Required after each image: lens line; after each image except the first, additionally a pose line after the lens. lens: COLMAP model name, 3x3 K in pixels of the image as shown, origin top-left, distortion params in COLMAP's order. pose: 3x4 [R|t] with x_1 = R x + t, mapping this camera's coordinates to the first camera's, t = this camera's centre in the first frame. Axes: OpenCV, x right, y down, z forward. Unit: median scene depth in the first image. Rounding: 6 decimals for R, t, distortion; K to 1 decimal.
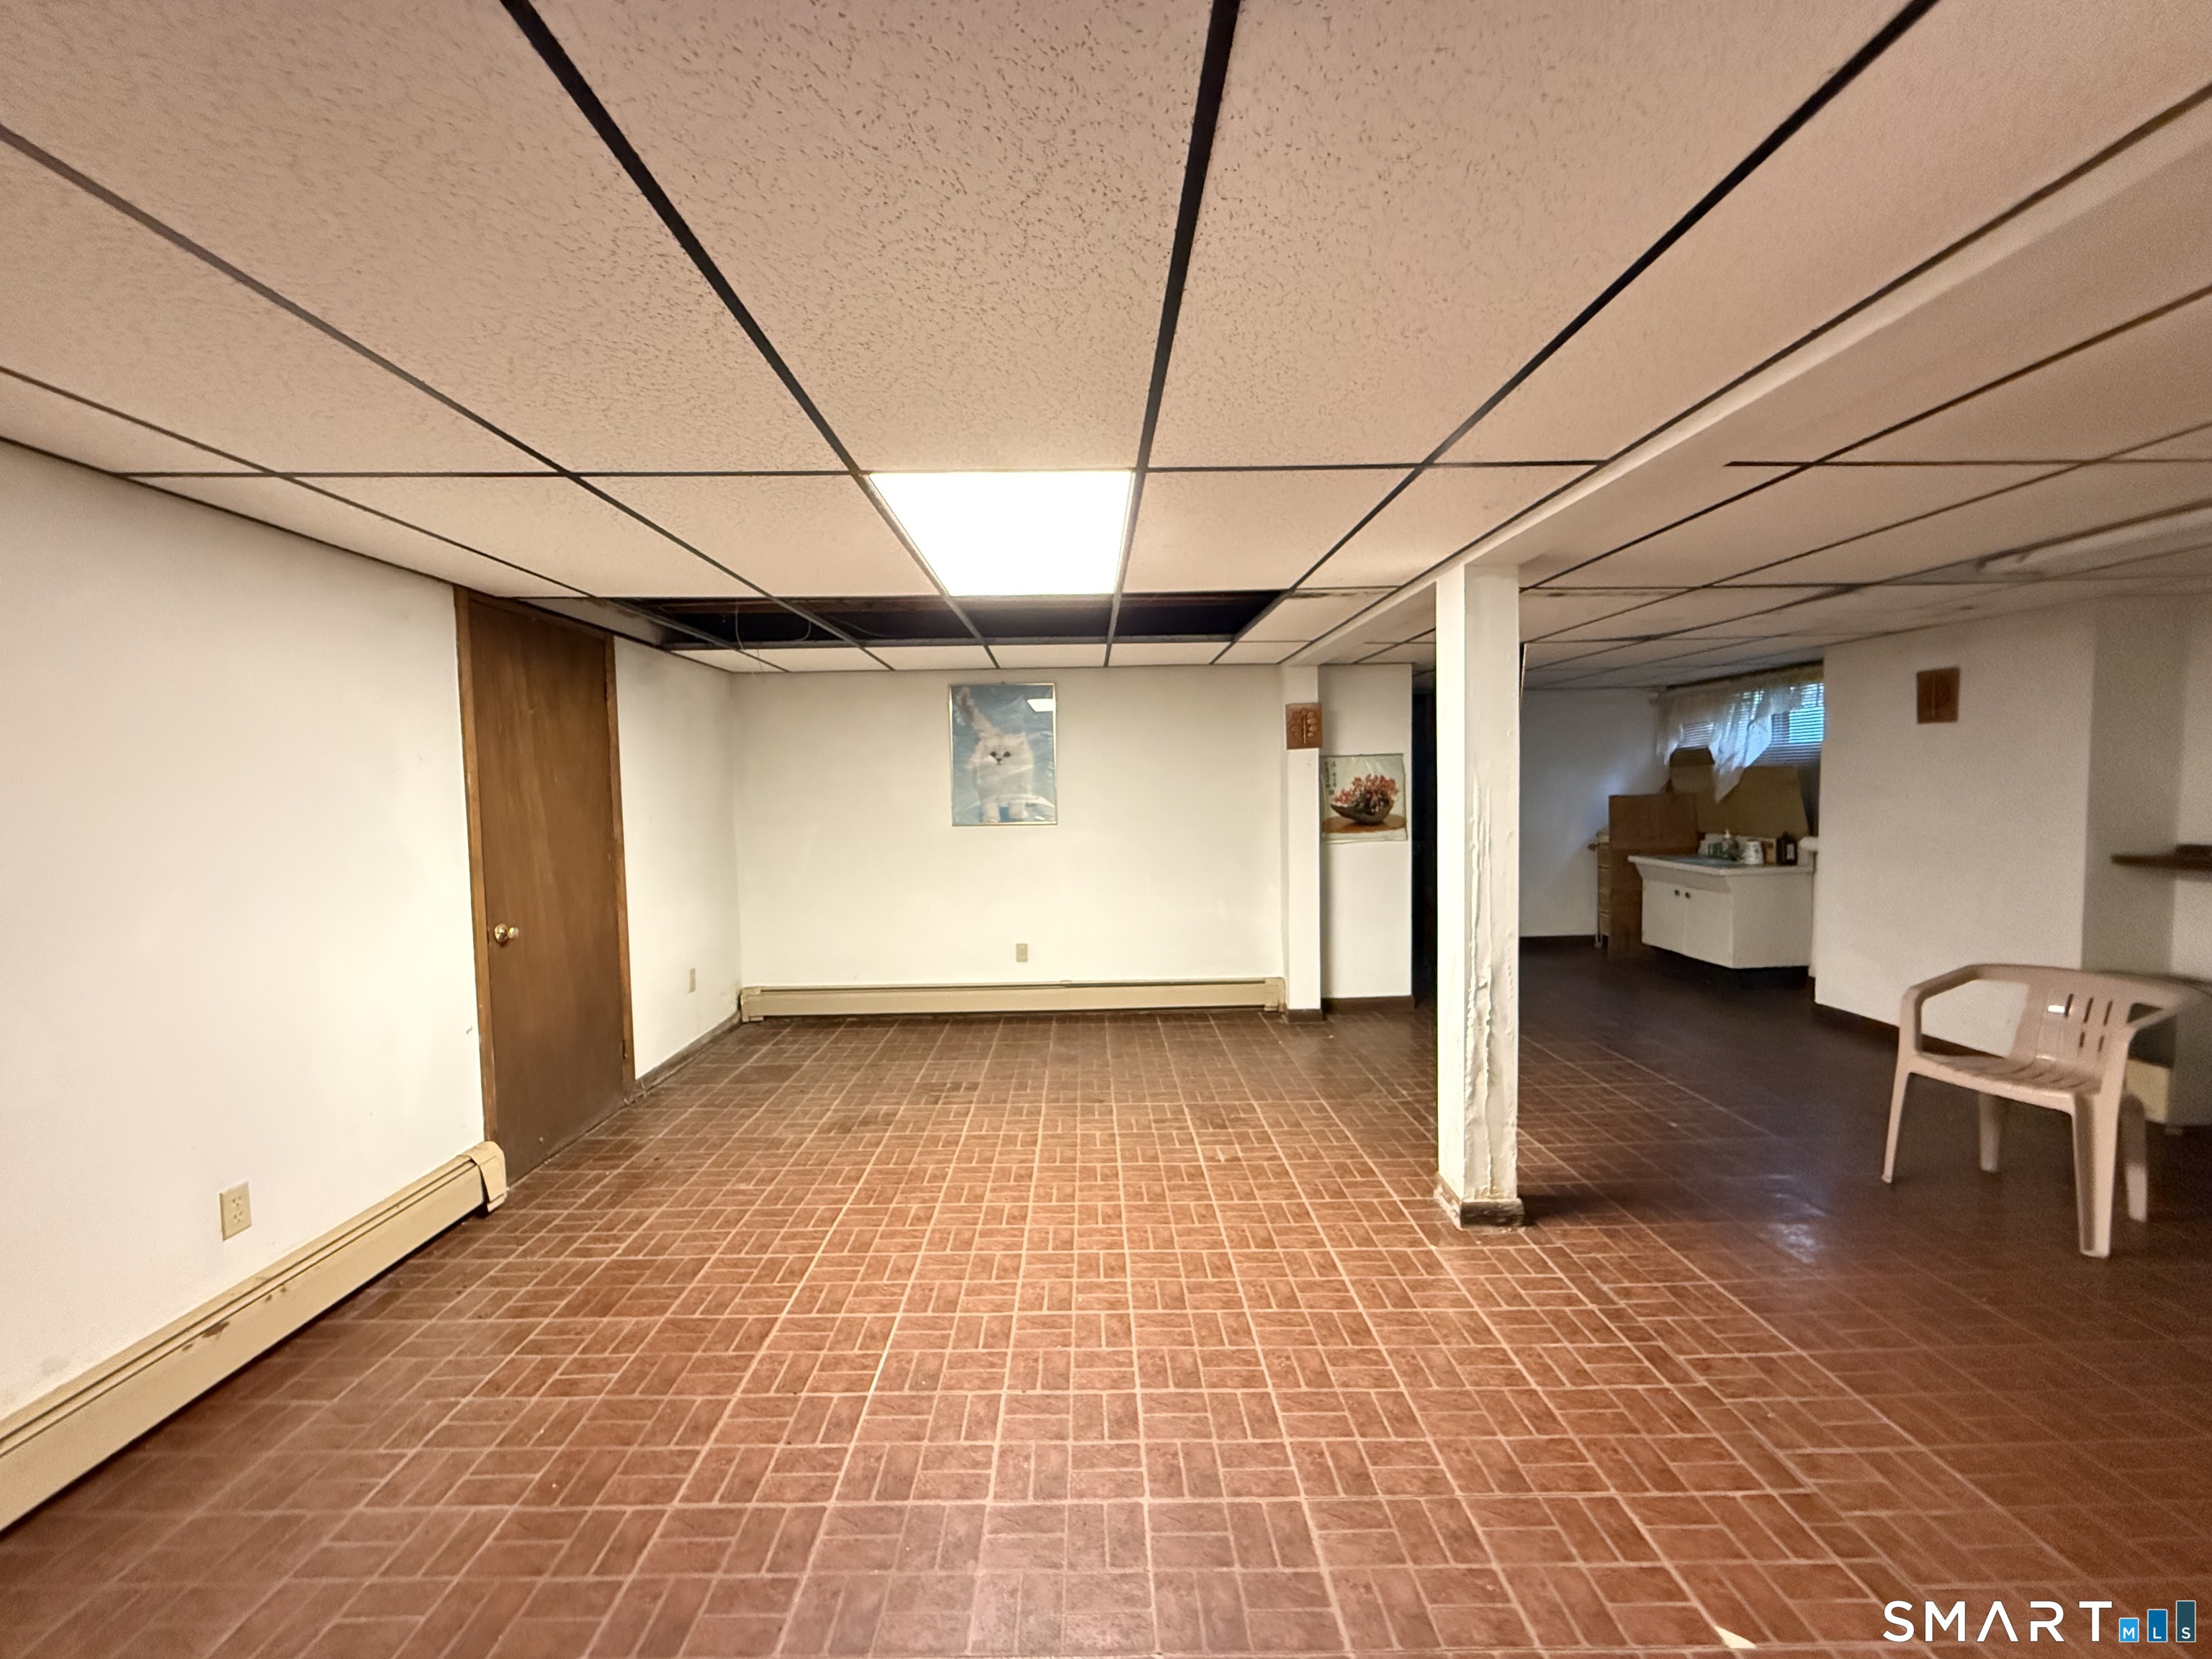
lens RADIAL K [[890.1, 0, 1106.0], [0, 890.1, 829.5], [0, 0, 1]] dist [-0.002158, -0.000026]
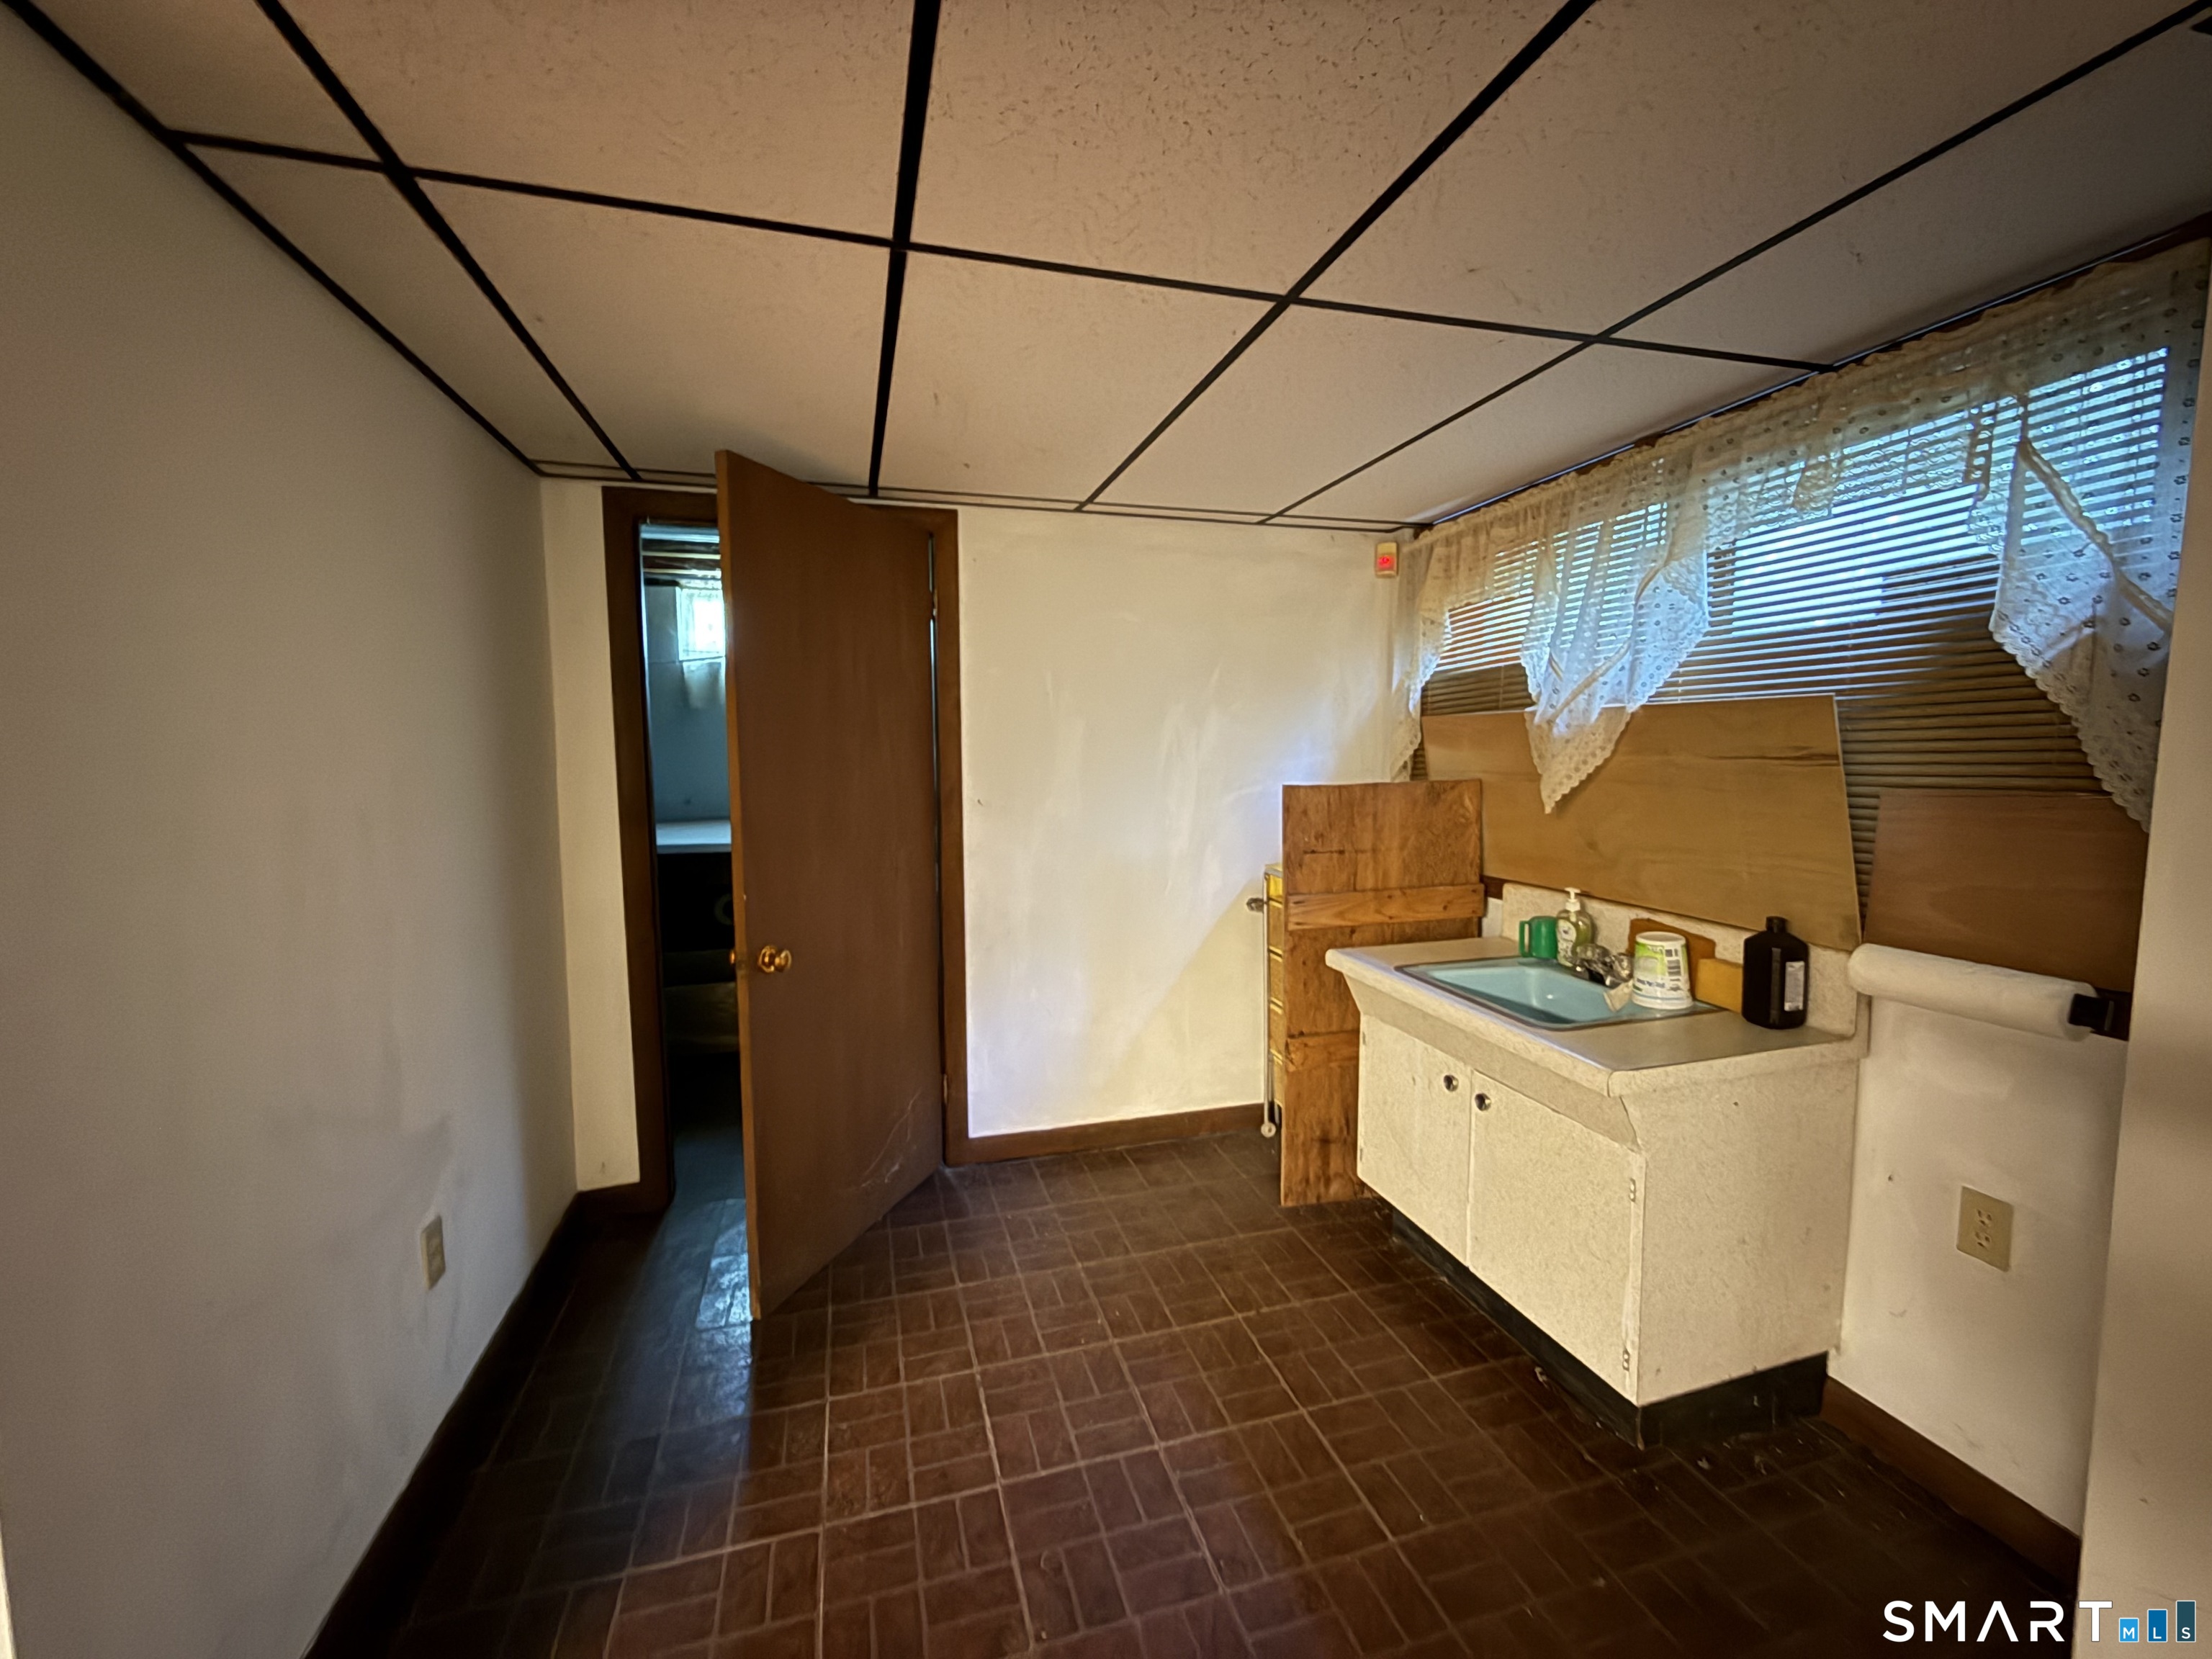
lens RADIAL K [[890.1, 0, 1106.0], [0, 890.1, 829.5], [0, 0, 1]] dist [-0.002158, -0.000026]
pose [[0.965317, -0.012754, 0.260770, 0.403434], [0.002542, 0.999218, 0.039463, -0.036069], [-0.261070, -0.037432, 0.964594, 0.669820]]
